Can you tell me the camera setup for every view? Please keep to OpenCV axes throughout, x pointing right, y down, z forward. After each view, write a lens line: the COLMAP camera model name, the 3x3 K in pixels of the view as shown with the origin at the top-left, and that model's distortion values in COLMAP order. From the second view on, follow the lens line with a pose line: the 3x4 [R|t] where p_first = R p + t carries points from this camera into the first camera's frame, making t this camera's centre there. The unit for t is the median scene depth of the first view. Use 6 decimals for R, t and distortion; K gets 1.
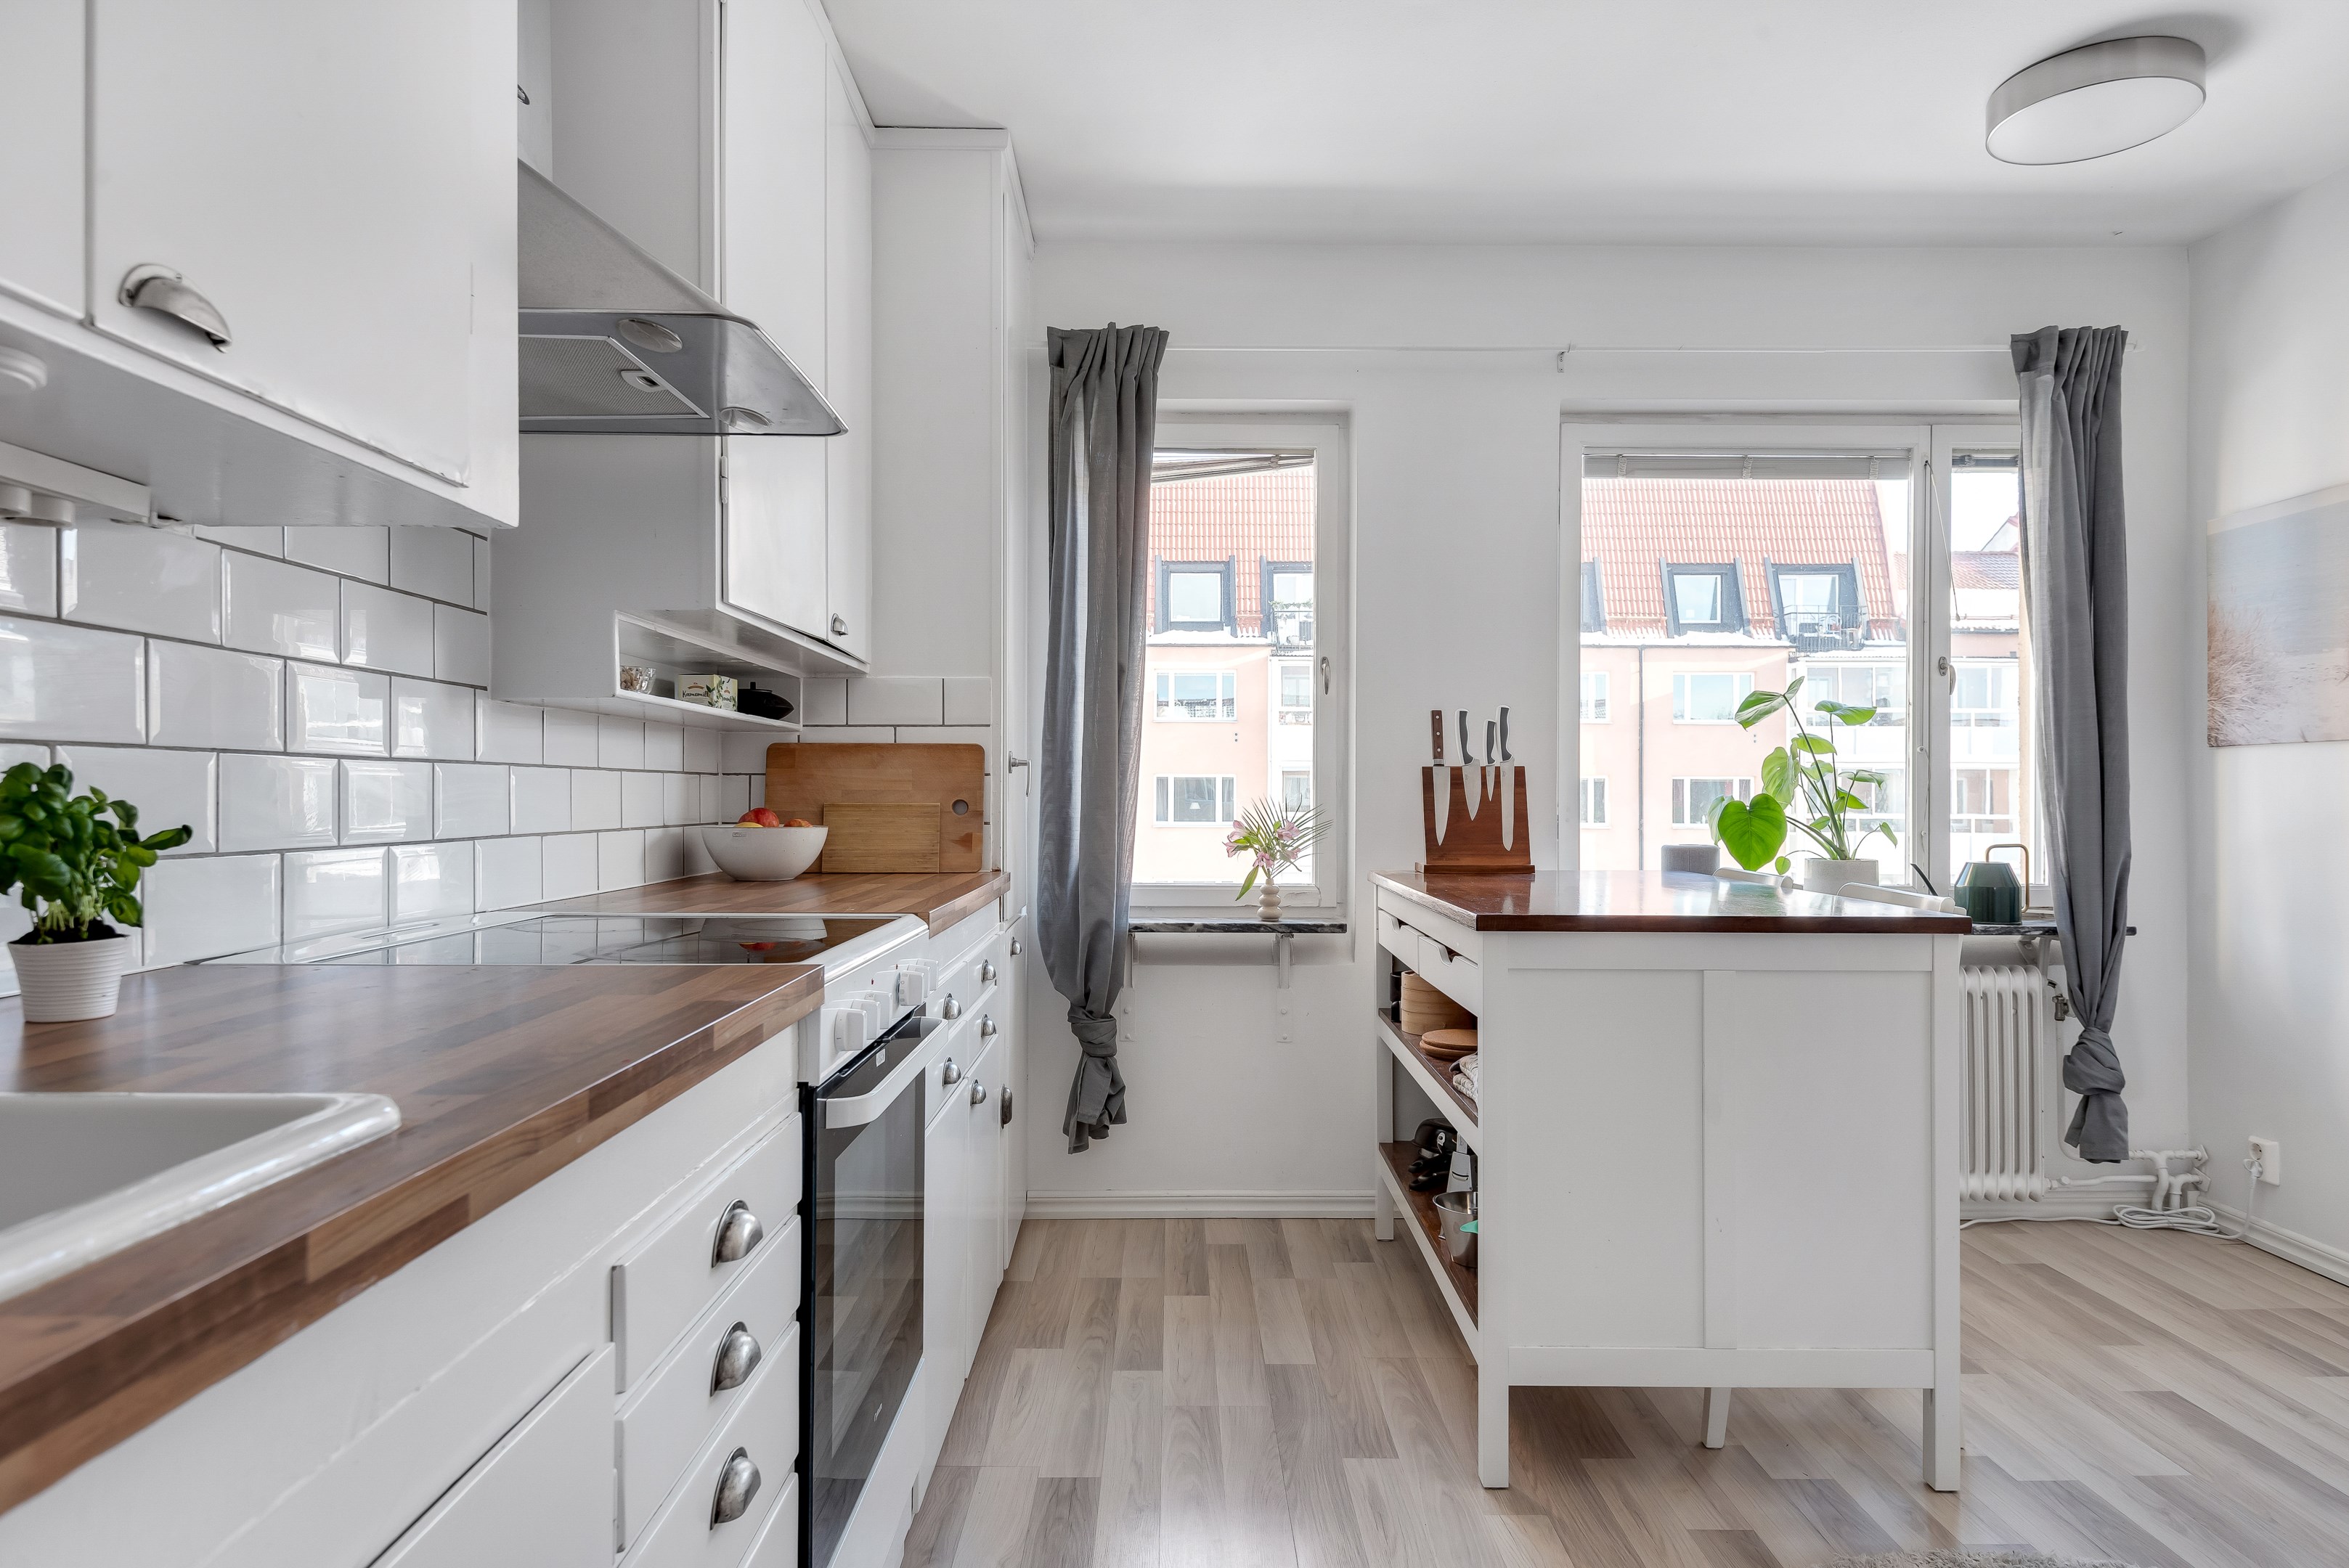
lens RADIAL K [[1379.5, 0, 1192.1], [0, 1379.5, 784.2], [0, 0, 1]] dist [0.019621, -0.001593]
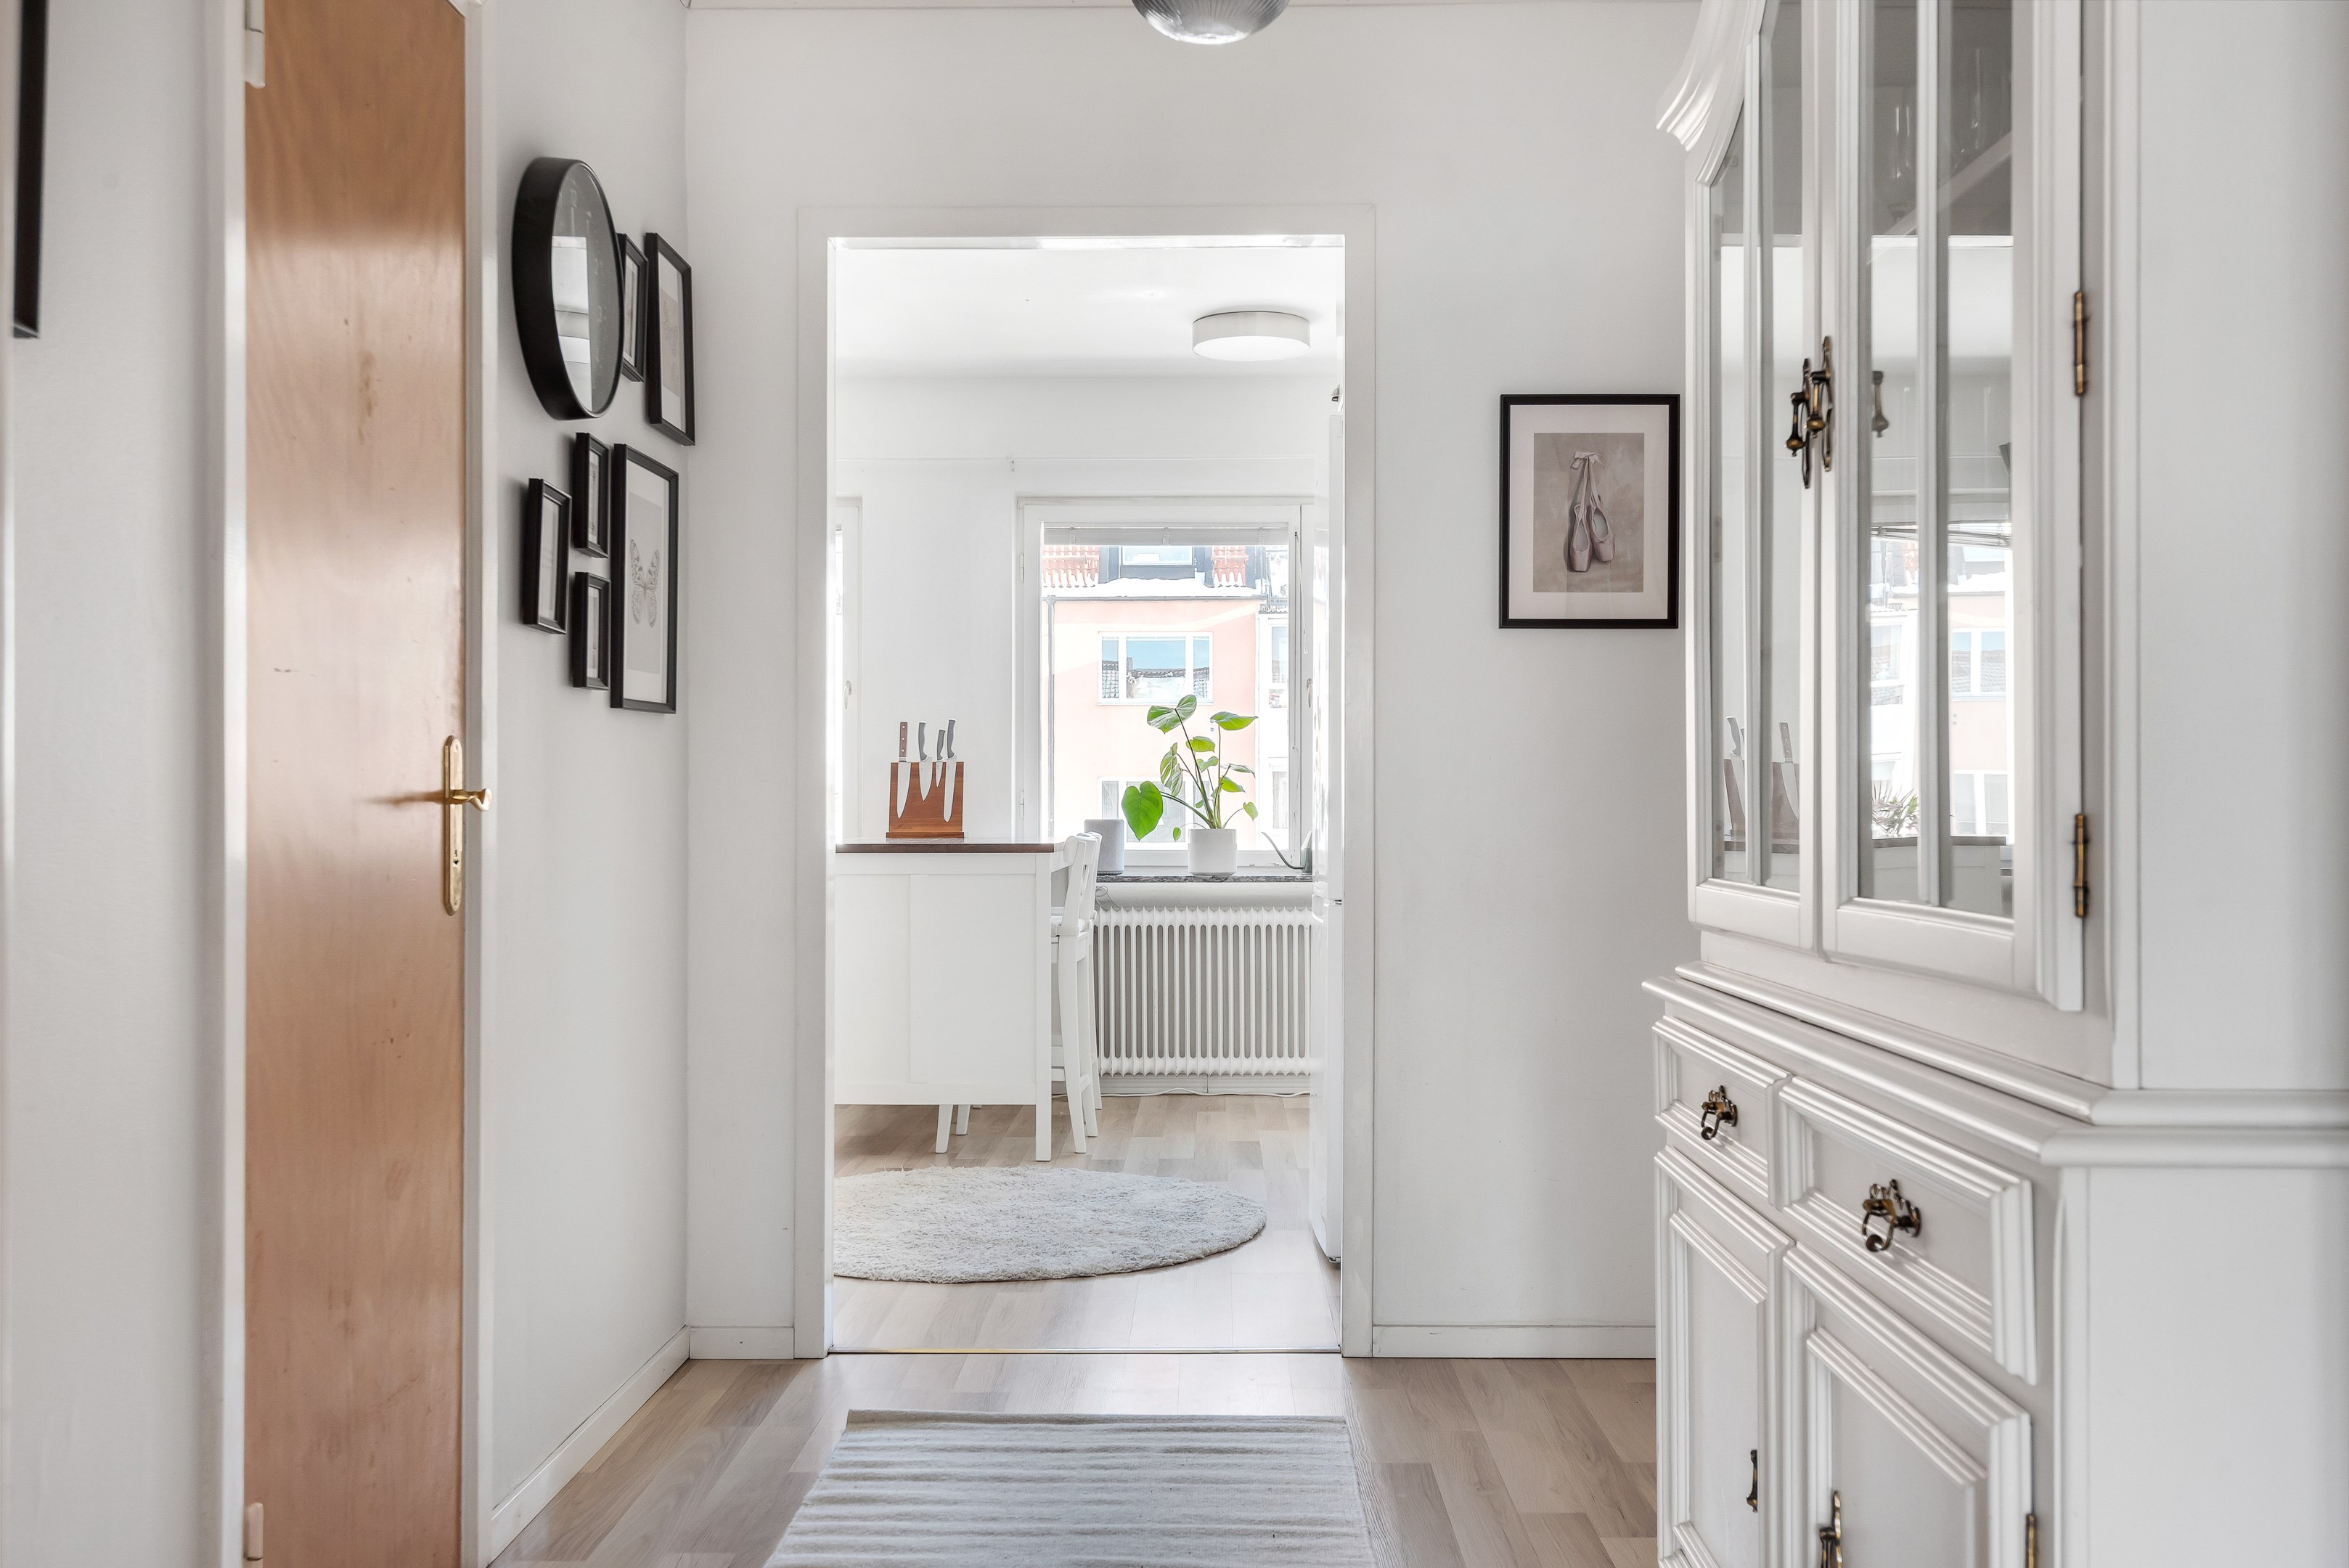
lens RADIAL K [[2108.9, 0, 1176.6], [0, 2108.9, 795.7], [0, 0, 1]] dist [0.043744, 0.002767]
pose [[0.999528, -0.004467, -0.030388, 0.522045], [0.004480, 0.999990, 0.000364, 0.021390], [0.030386, -0.000500, 0.999538, -1.134156]]
